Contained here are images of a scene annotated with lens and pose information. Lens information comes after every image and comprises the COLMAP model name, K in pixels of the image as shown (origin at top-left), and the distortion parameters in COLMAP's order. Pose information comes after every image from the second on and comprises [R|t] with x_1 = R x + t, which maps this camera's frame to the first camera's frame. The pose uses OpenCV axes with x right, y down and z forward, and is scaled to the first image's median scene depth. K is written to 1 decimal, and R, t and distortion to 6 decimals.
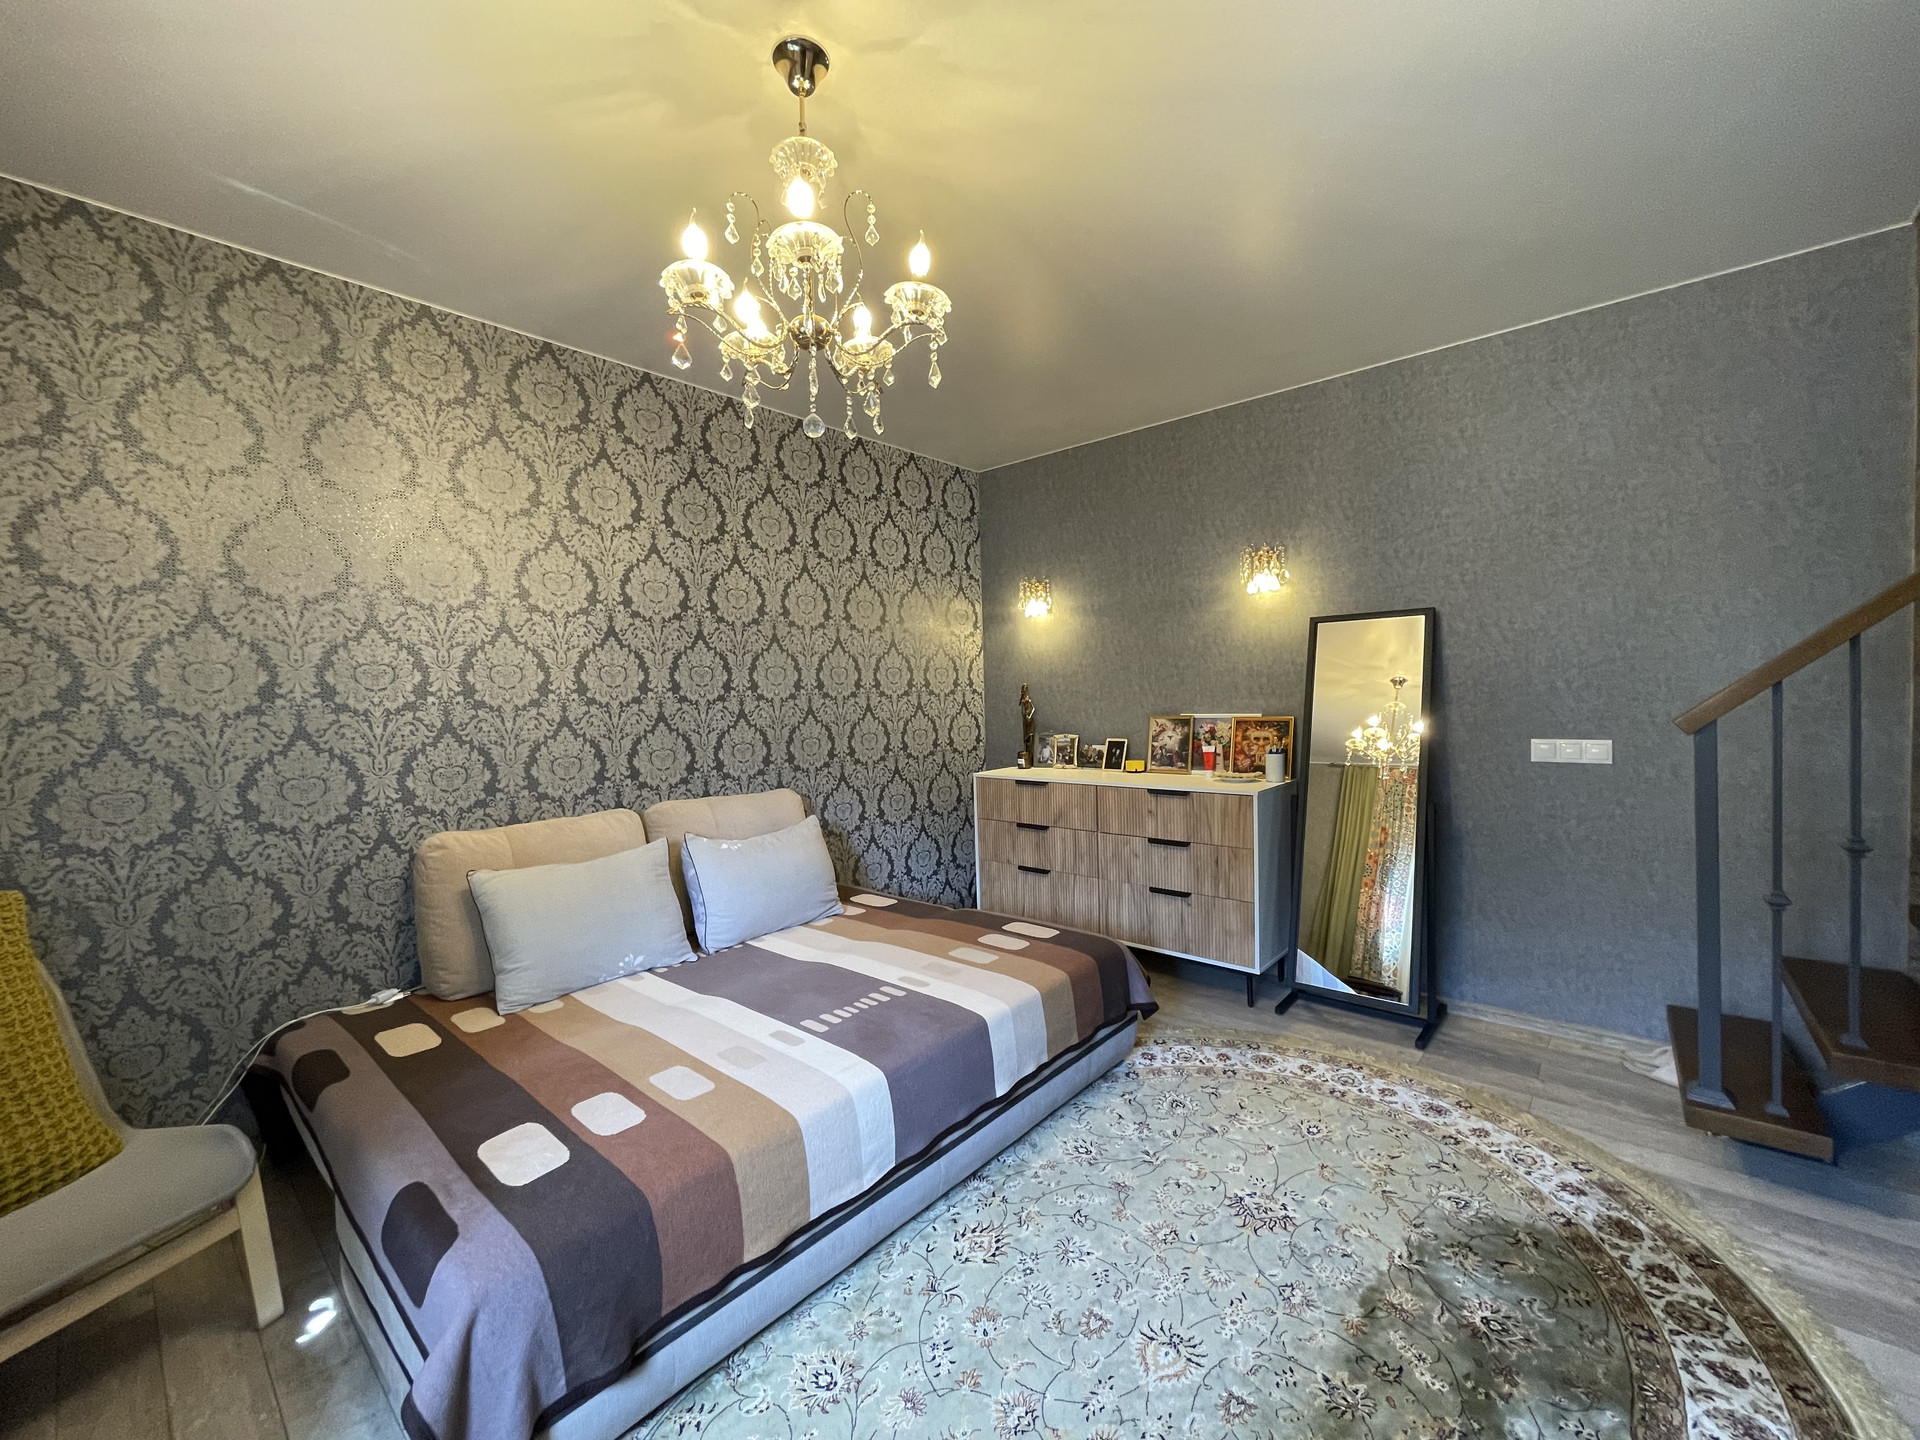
lens RADIAL K [[776.0, 0, 960.8], [0, 776.0, 718.9], [0, 0, 1]] dist [-0.005341, 0.001393]
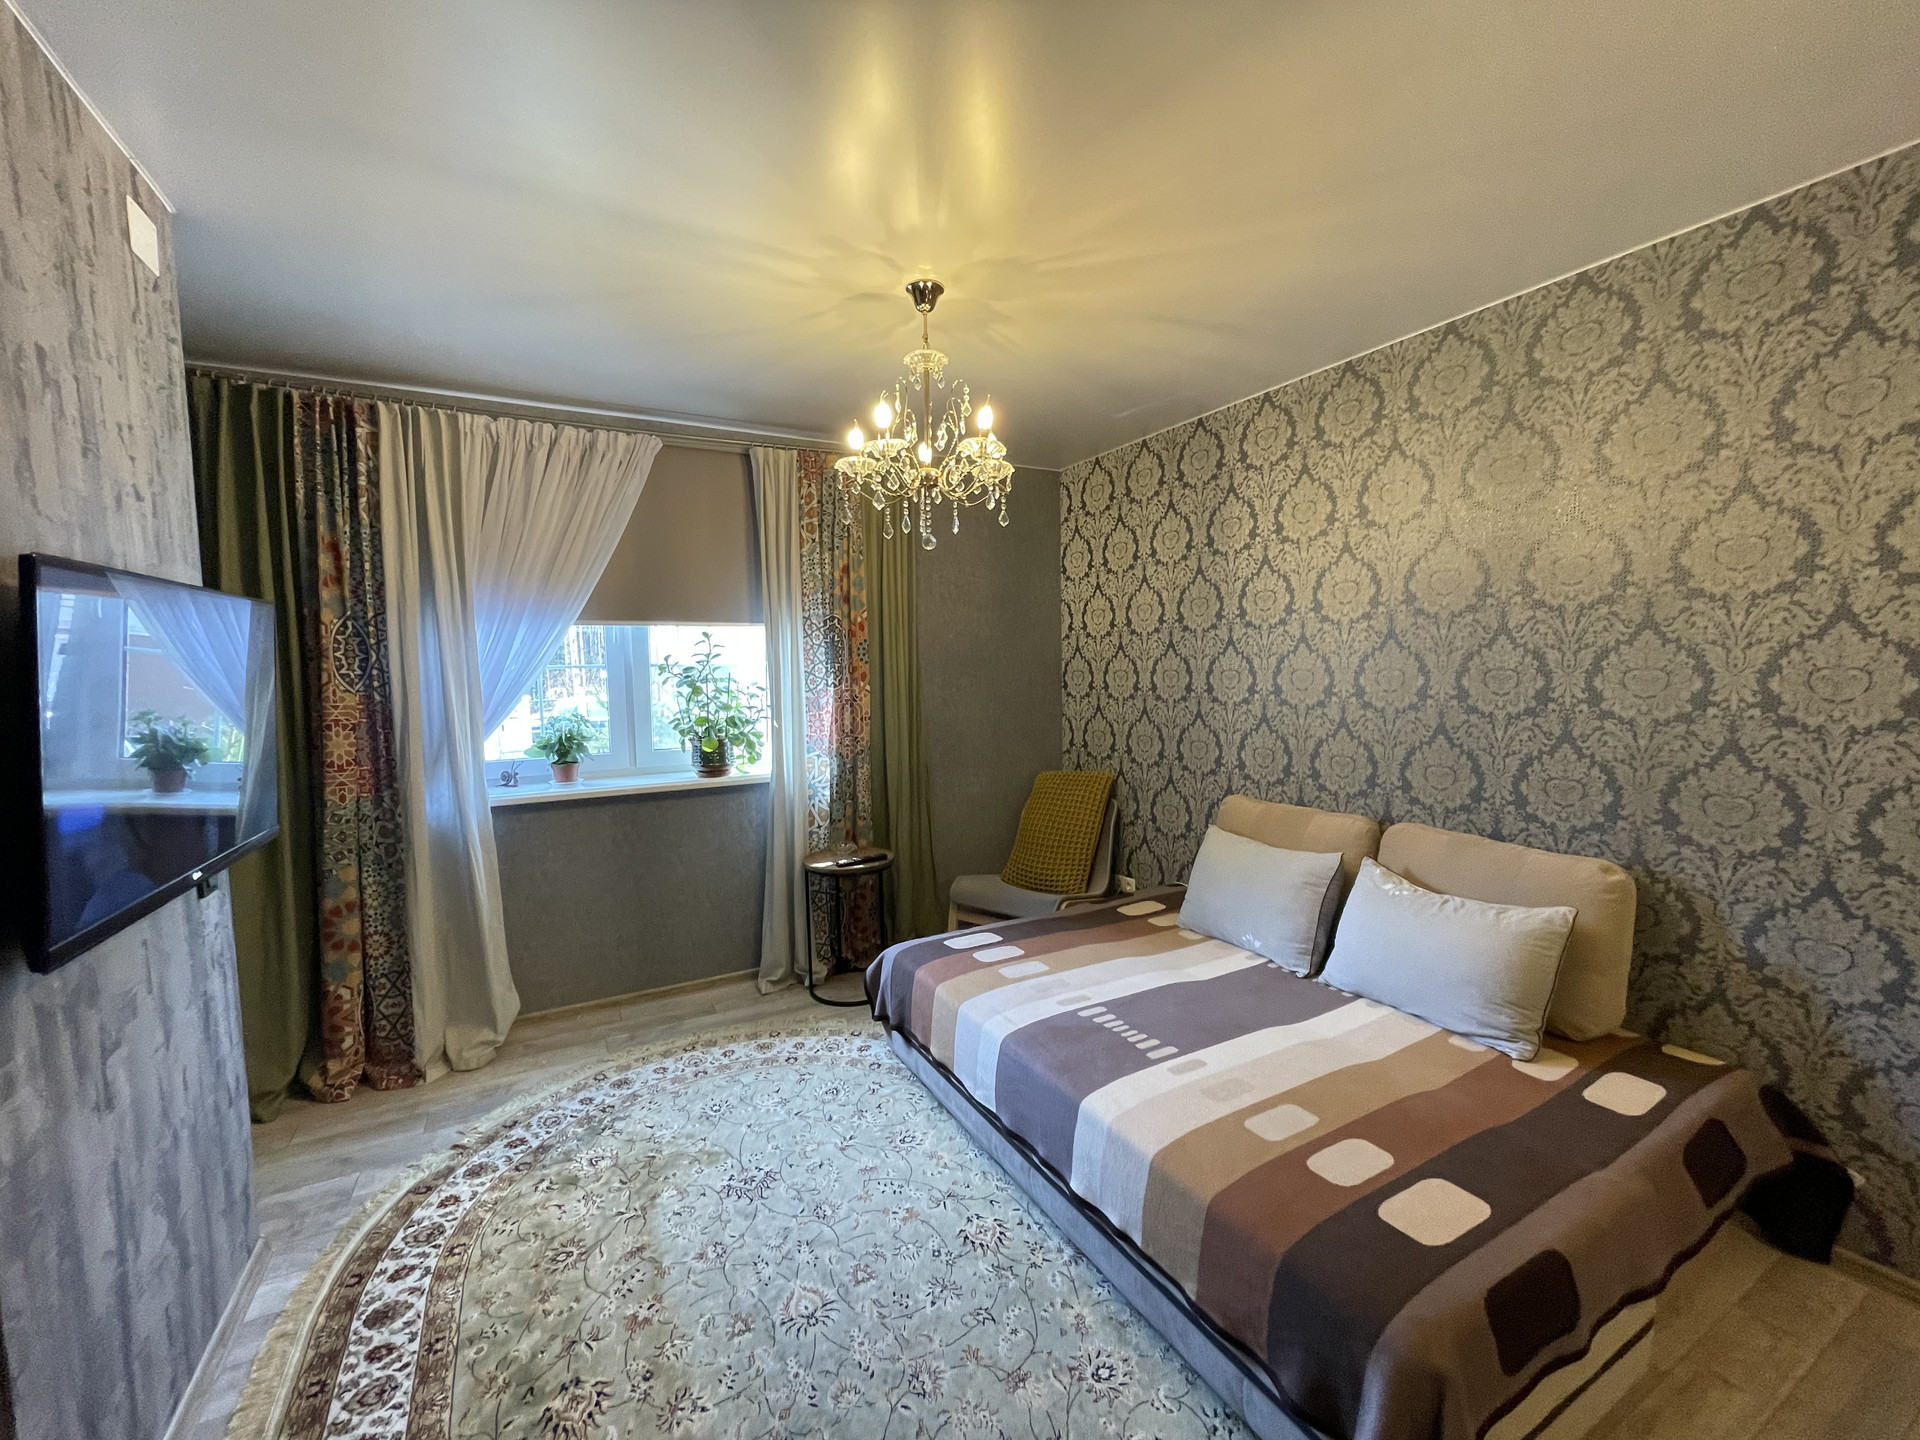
lens RADIAL K [[776.0, 0, 961.5], [0, 776.0, 726.9], [0, 0, 1]] dist [-0.005341, 0.001393]
pose [[-0.343263, 0.107832, -0.933029, 0.871955], [-0.006474, 0.993093, 0.117155, -0.147943], [0.939217, 0.046256, -0.340194, 1.157708]]
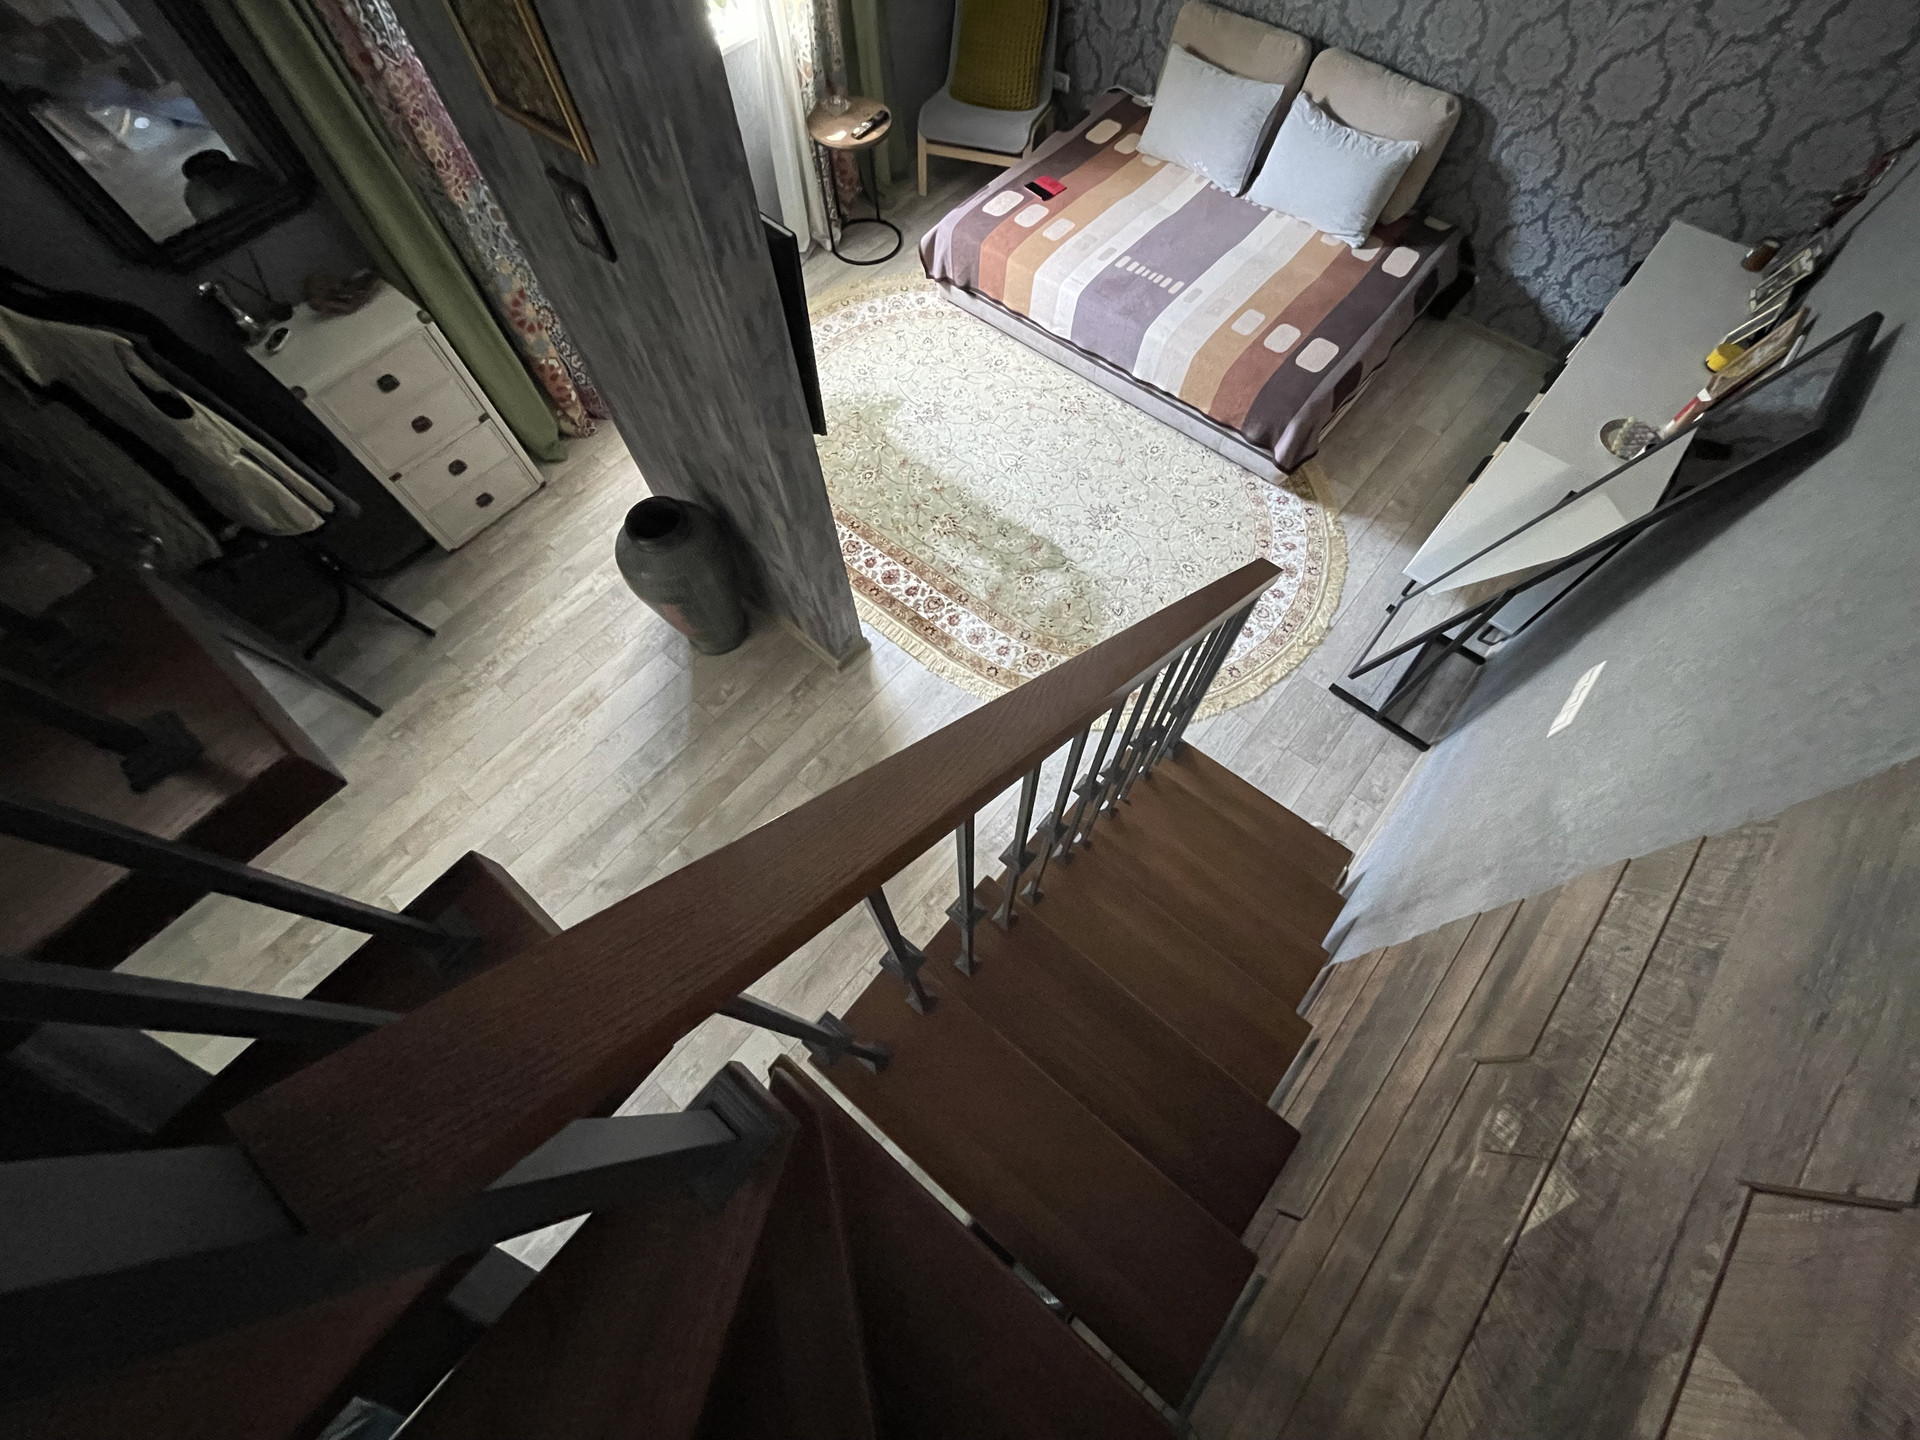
lens RADIAL K [[776.0, 0, 959.8], [0, 776.0, 717.4], [0, 0, 1]] dist [-0.005341, 0.001393]
pose [[0.009680, 0.913932, -0.405752, 1.436537], [-0.019751, 0.405867, 0.913719, -0.769784], [0.999758, -0.000831, 0.021979, 0.574078]]
